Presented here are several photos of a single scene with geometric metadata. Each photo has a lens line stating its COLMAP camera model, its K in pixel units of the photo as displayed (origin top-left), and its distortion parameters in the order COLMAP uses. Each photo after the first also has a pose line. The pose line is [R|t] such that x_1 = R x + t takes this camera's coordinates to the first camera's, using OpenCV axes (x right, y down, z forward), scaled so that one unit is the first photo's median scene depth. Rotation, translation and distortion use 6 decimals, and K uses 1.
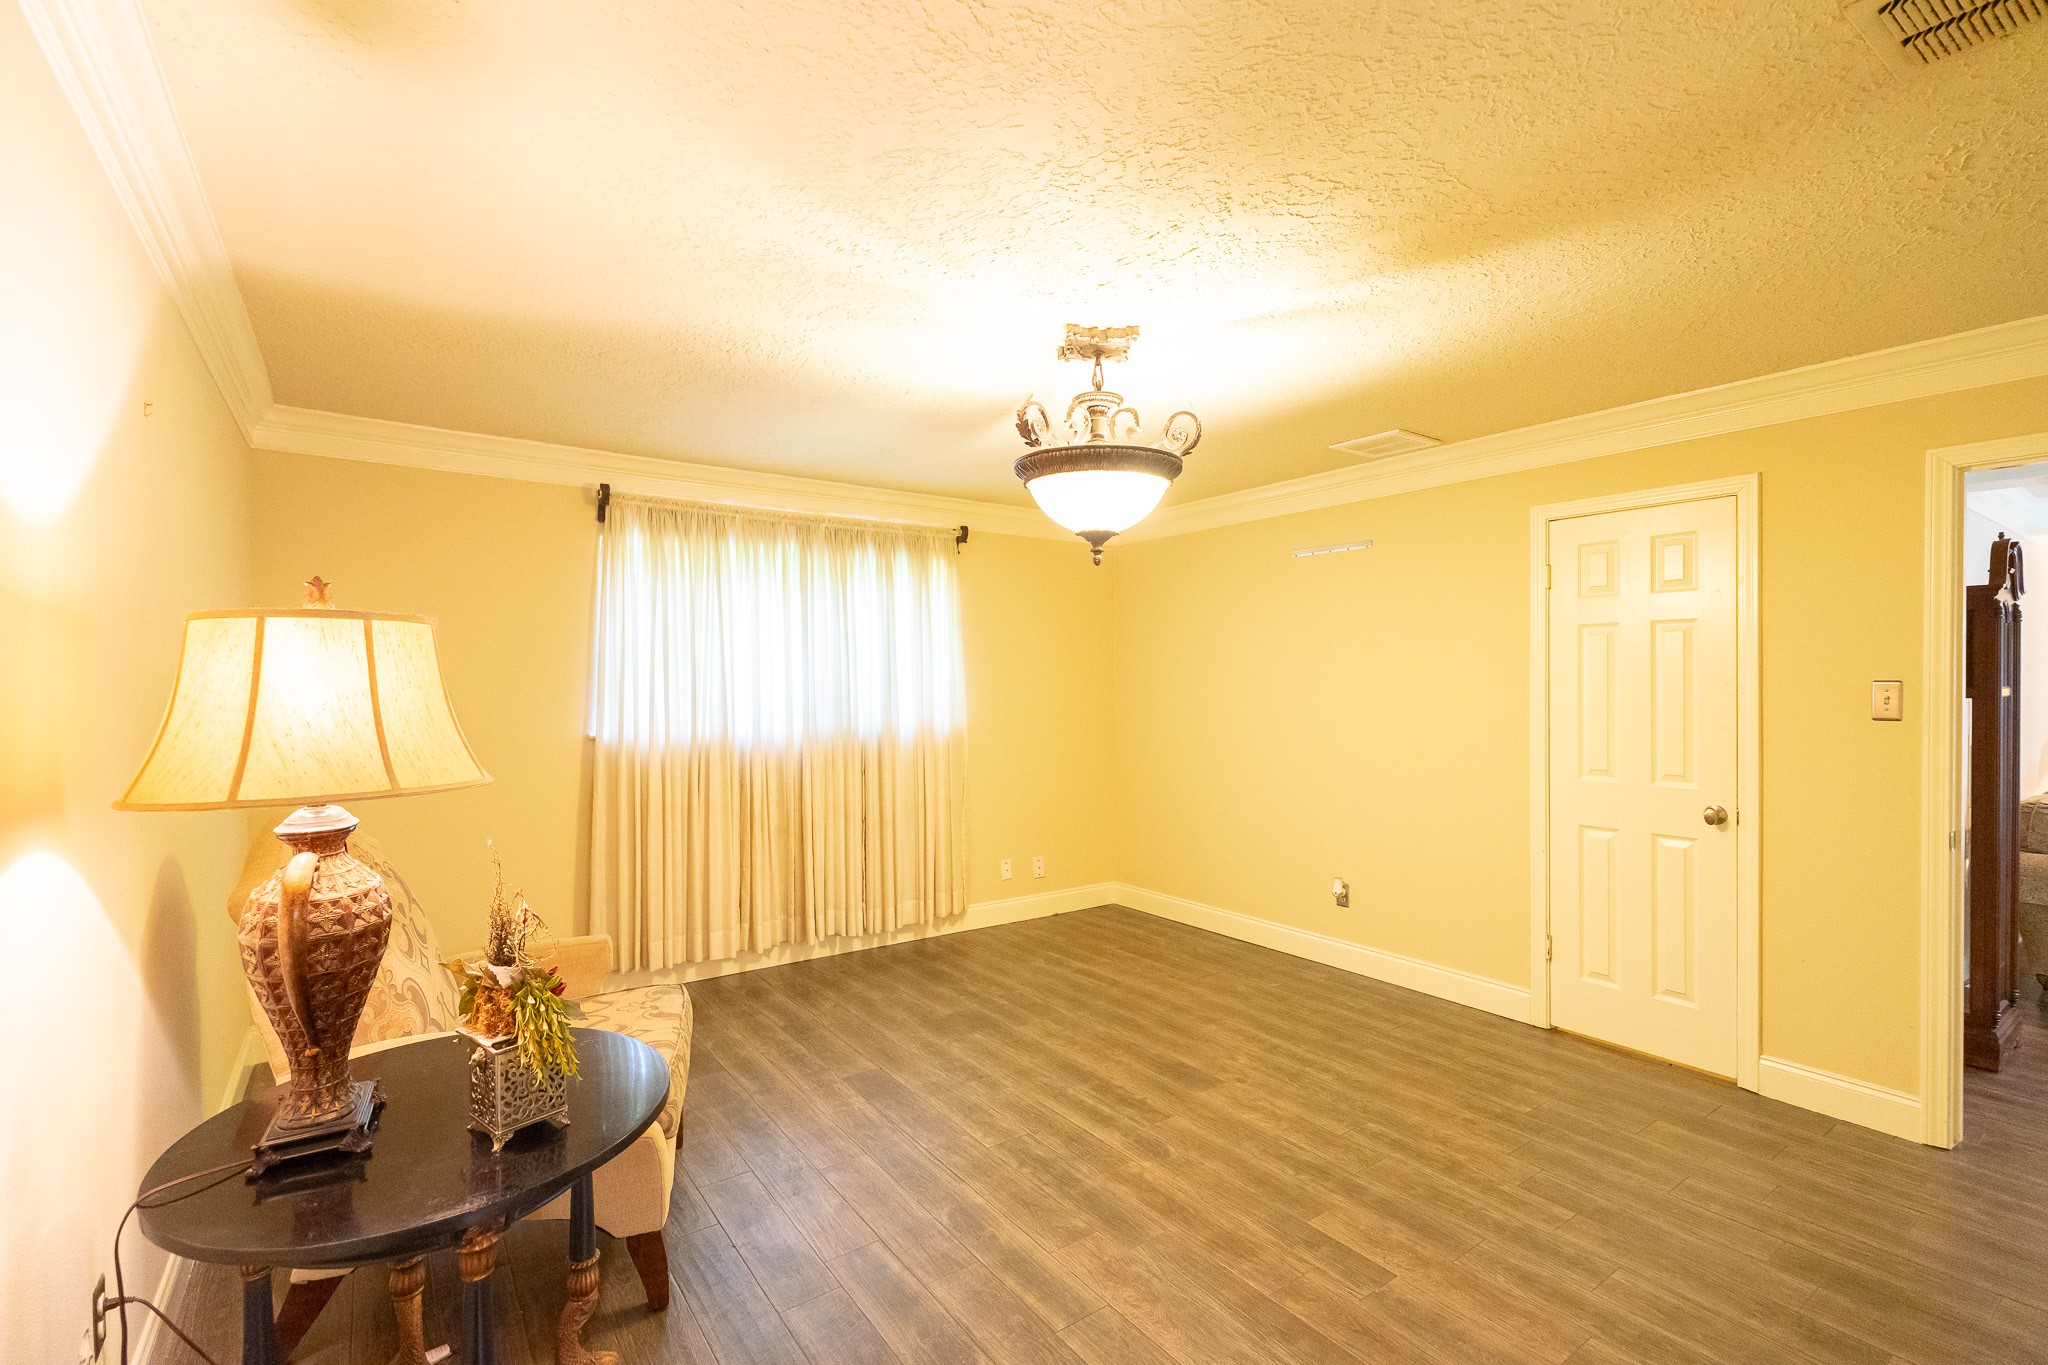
lens RADIAL K [[902.2, 0, 1010.1], [0, 902.2, 686.7], [0, 0, 1]] dist [0.000168, -0.000112]
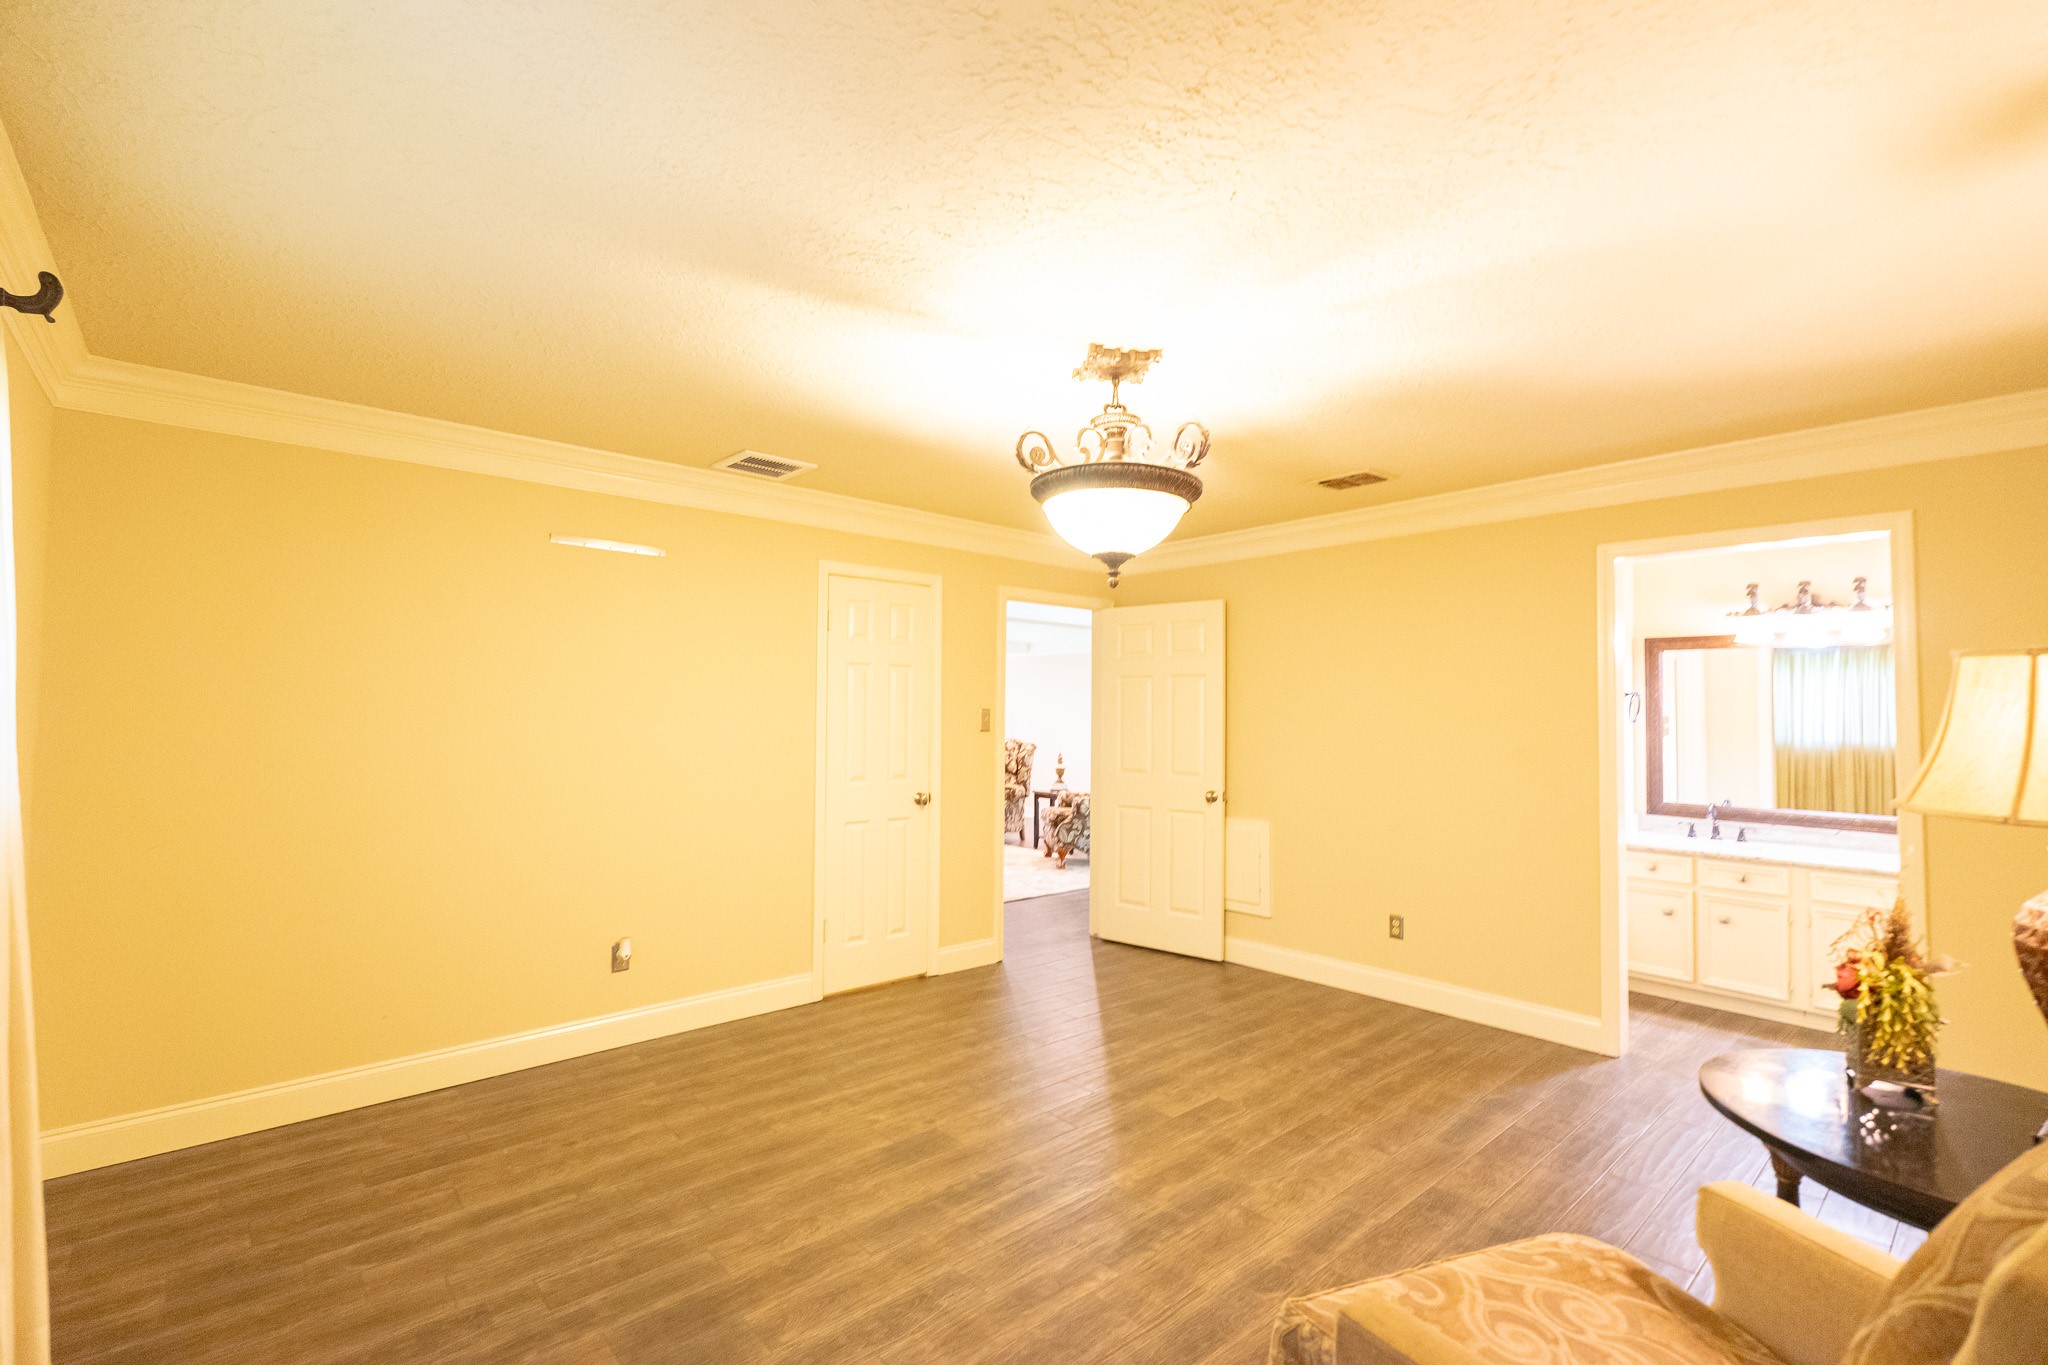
lens RADIAL K [[902.2, 0, 1010.1], [0, 902.2, 686.7], [0, 0, 1]] dist [0.000168, -0.000112]
pose [[-0.105117, 0.028668, 0.994047, -0.663678], [-0.004524, 0.999560, -0.029305, 0.000417], [-0.994450, -0.007577, -0.104941, 0.934560]]
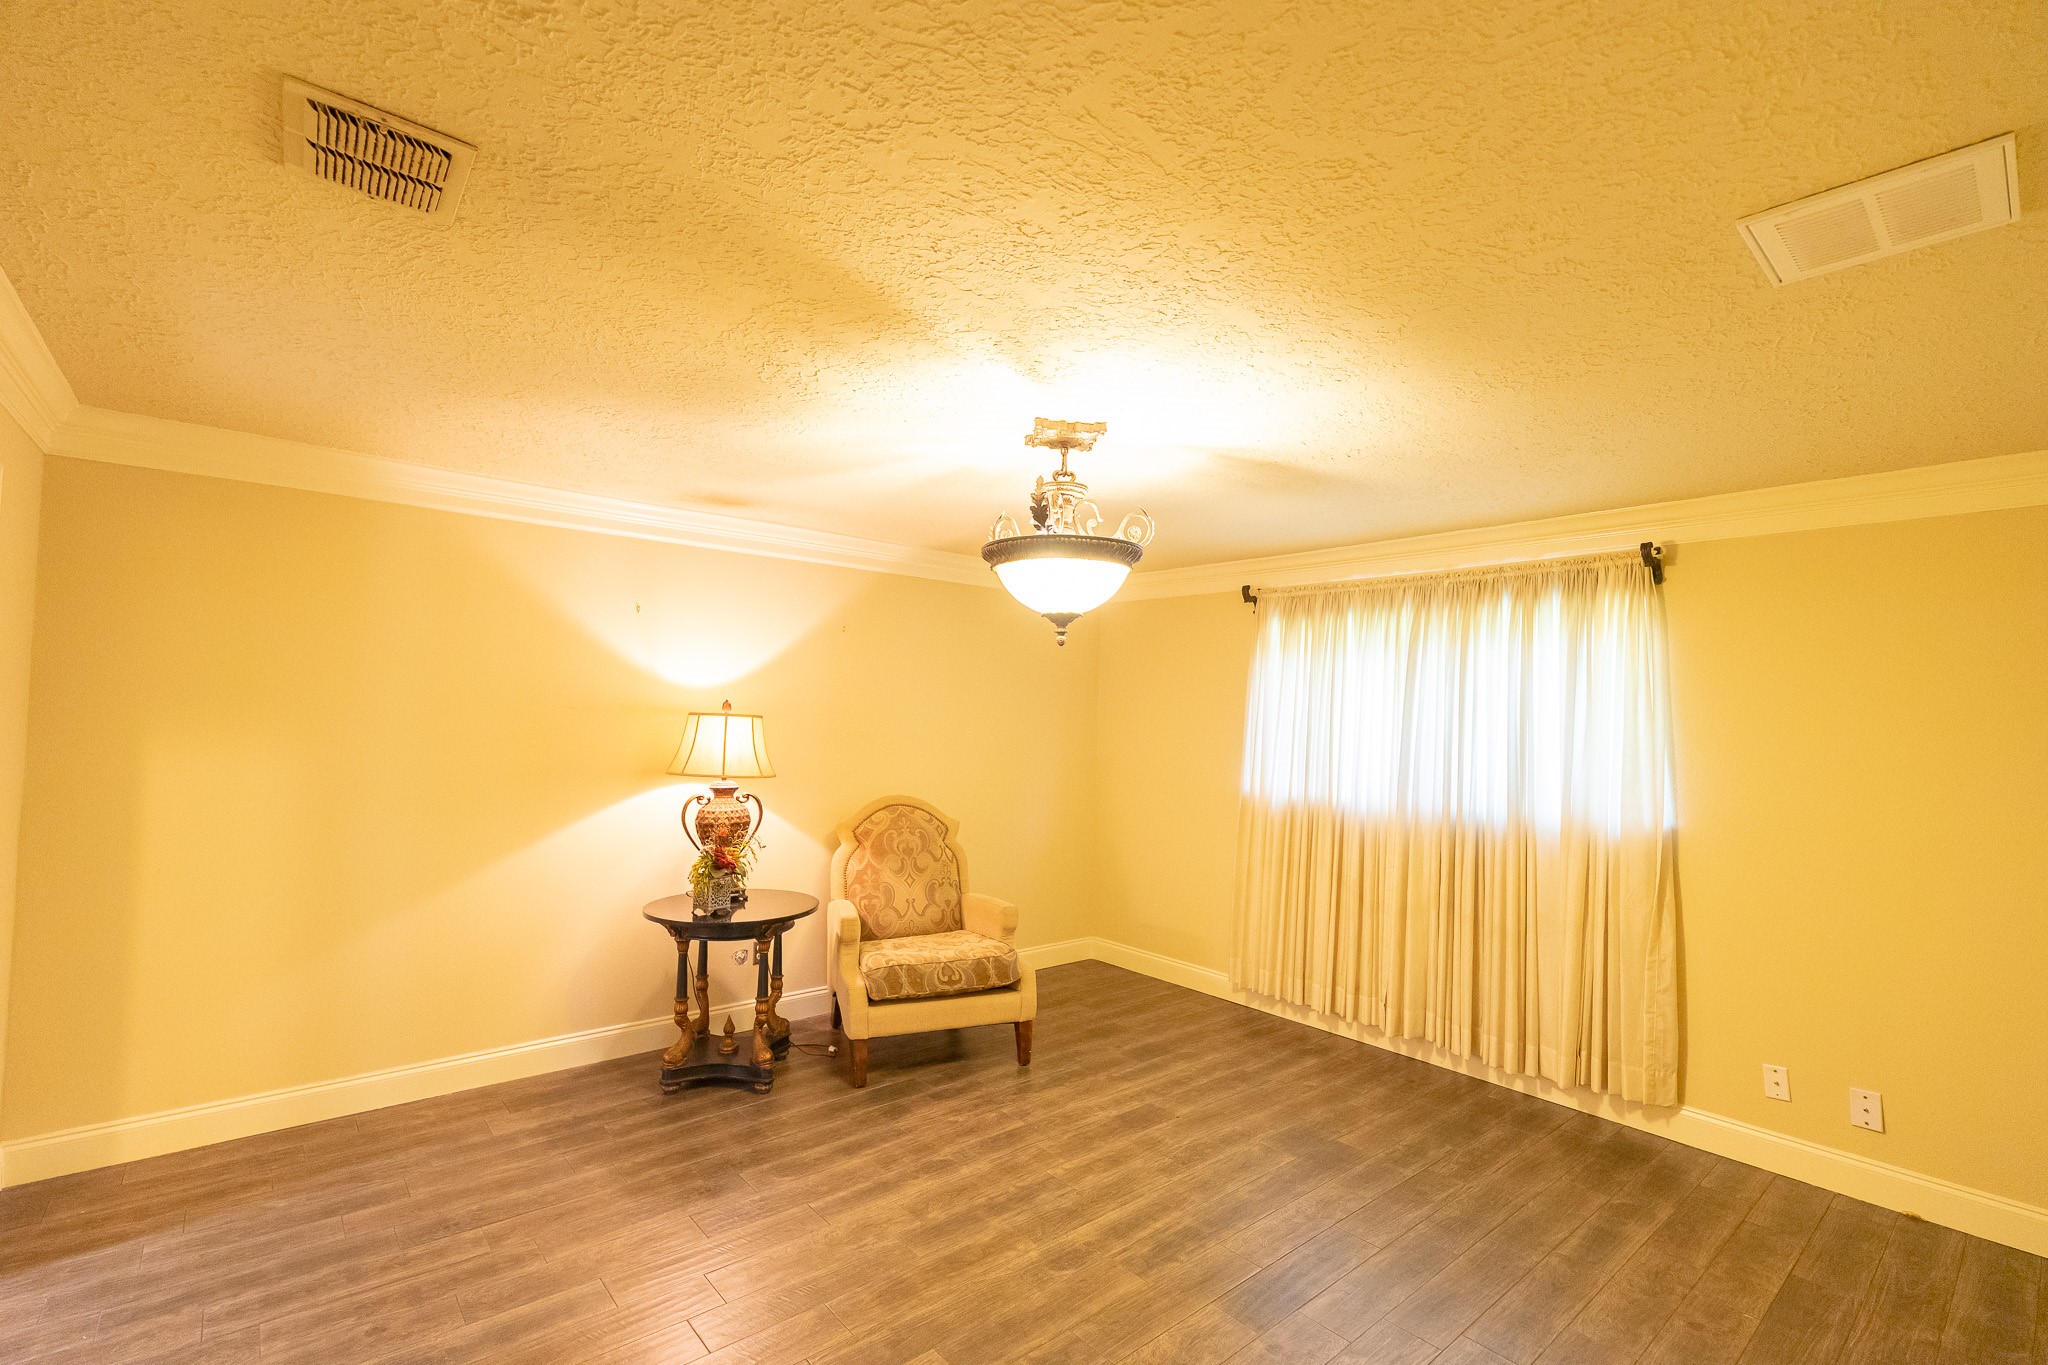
lens RADIAL K [[905.1, 0, 1016.5], [0, 905.1, 684.2], [0, 0, 1]] dist [0.001373, -0.000537]
pose [[0.091384, -0.030279, -0.995355, 0.870426], [-0.033355, 0.998884, -0.033449, -0.042123], [0.995257, 0.036256, 0.090272, 0.660173]]
